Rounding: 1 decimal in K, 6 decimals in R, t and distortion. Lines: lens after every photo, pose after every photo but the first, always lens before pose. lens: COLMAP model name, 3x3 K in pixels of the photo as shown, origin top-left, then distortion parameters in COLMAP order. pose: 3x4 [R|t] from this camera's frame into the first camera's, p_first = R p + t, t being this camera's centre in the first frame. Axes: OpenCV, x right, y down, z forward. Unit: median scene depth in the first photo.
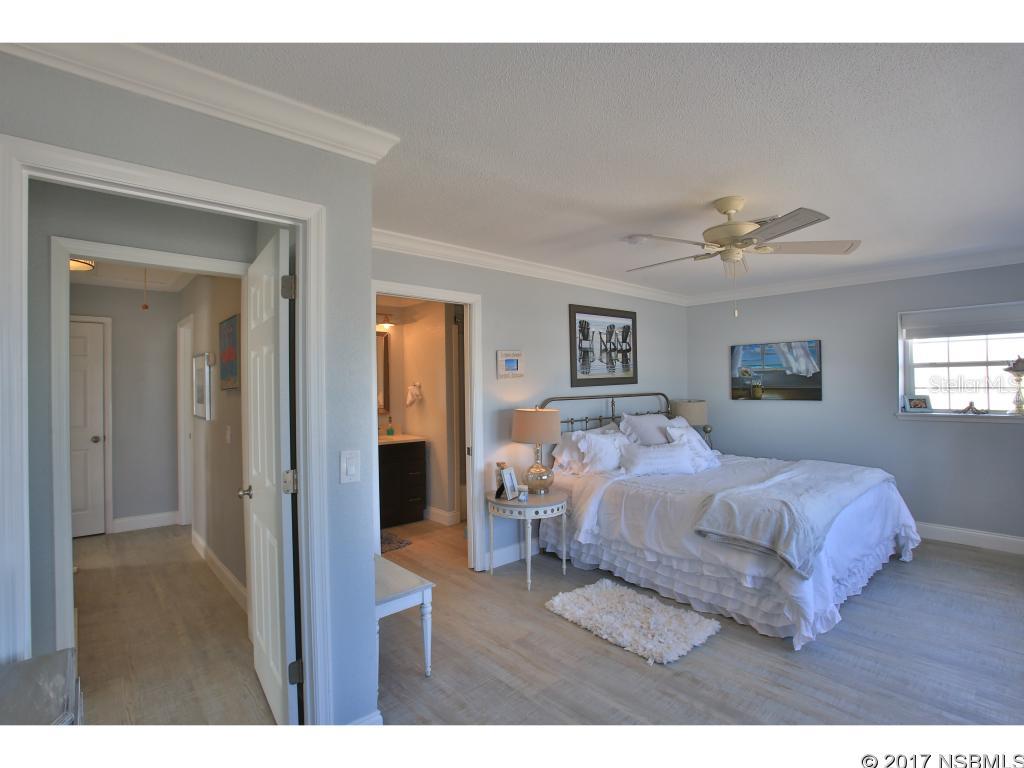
lens RADIAL K [[497.0, 0, 513.2], [0, 497.0, 387.3], [0, 0, 1]] dist [-0.008964, 0.001757]
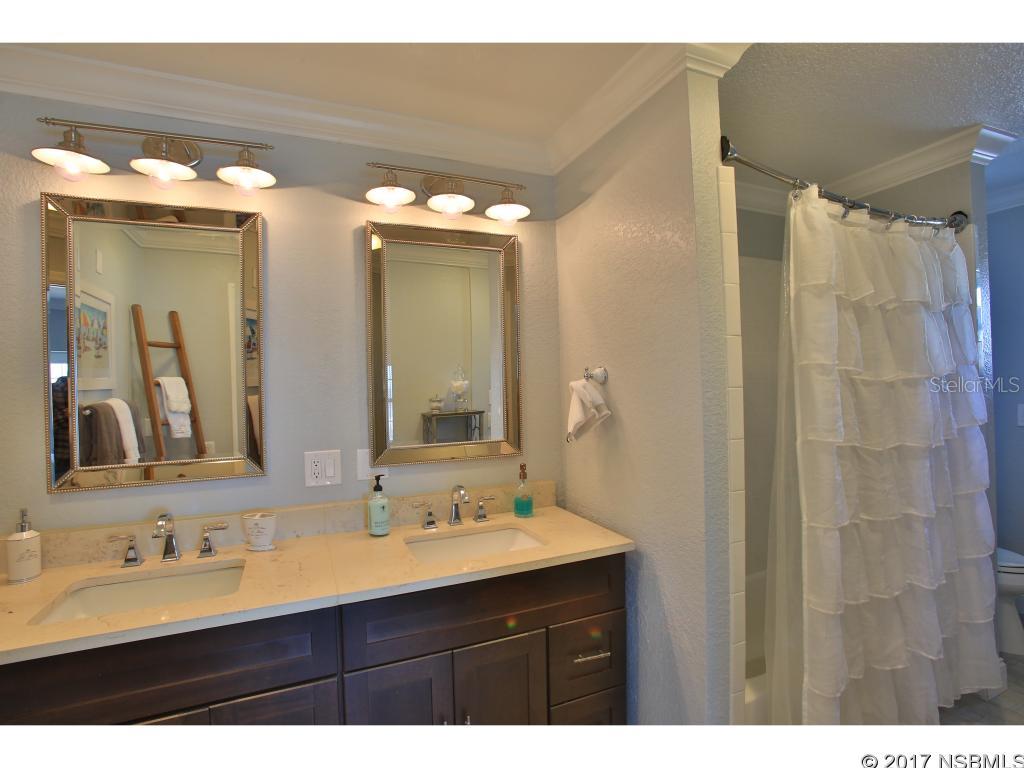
lens RADIAL K [[497.0, 0, 512.5], [0, 497.0, 381.7], [0, 0, 1]] dist [-0.008964, 0.001757]
pose [[0.945357, -0.016891, -0.325600, -0.138090], [0.019692, 0.999792, 0.005311, -0.003276], [0.325442, -0.011432, 0.945493, 0.666009]]
